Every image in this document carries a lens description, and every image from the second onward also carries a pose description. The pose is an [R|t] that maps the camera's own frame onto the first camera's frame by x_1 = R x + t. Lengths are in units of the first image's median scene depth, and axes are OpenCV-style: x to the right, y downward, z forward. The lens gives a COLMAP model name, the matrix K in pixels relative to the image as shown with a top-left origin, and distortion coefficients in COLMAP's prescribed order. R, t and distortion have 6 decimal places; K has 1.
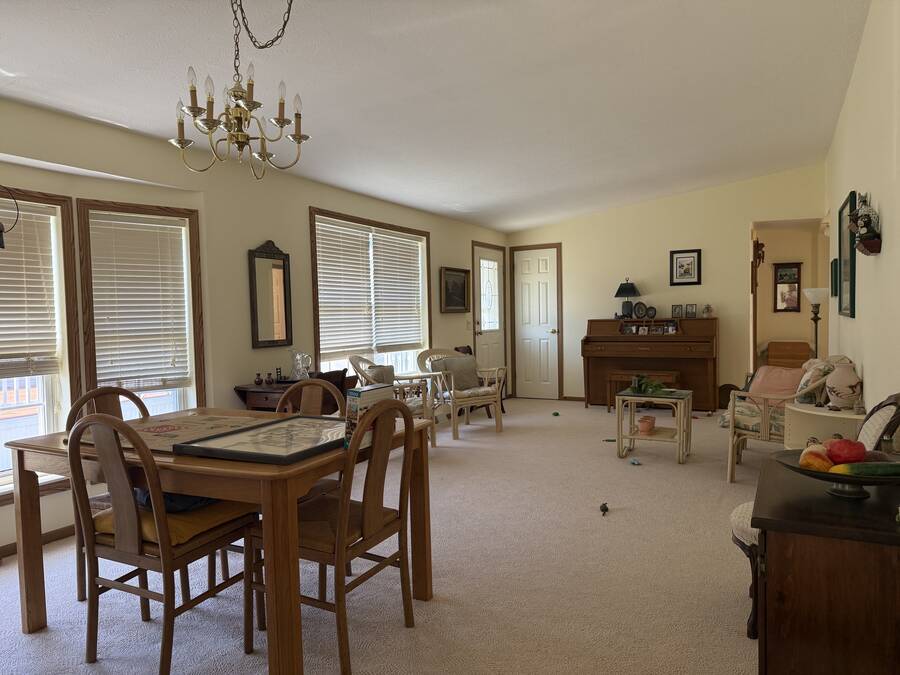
lens RADIAL K [[638.2, 0, 449.7], [0, 638.2, 339.8], [0, 0, 1]] dist [0.000940, -0.006612]
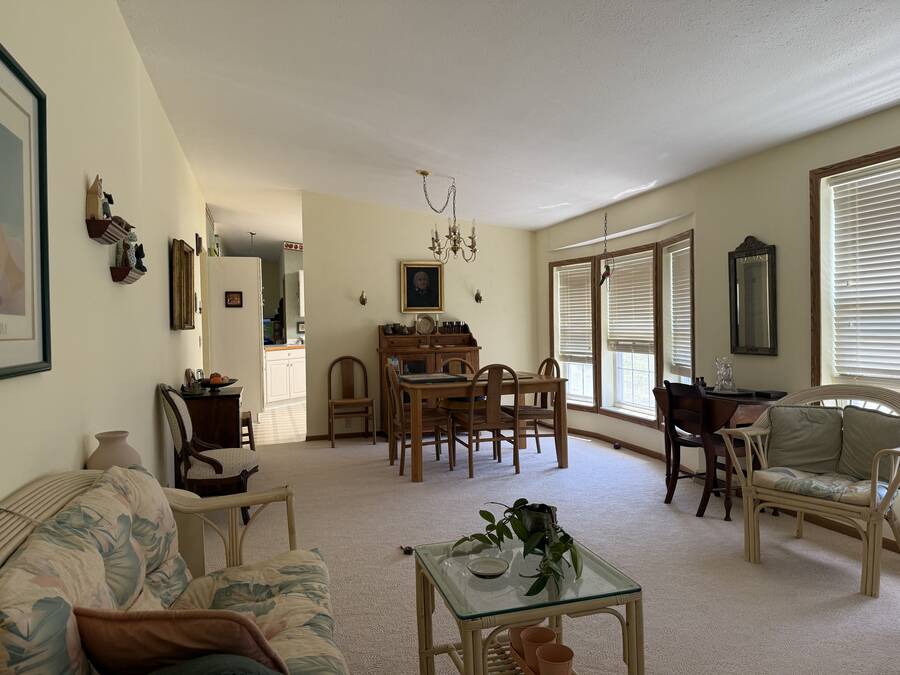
lens RADIAL K [[638.2, 0, 450.0], [0, 638.2, 335.2], [0, 0, 1]] dist [0.000940, -0.006612]
pose [[-0.721094, 0.058043, -0.690402, 0.674625], [0.017283, 0.997682, 0.065825, -0.085073], [0.692622, 0.035534, -0.720425, 1.401309]]
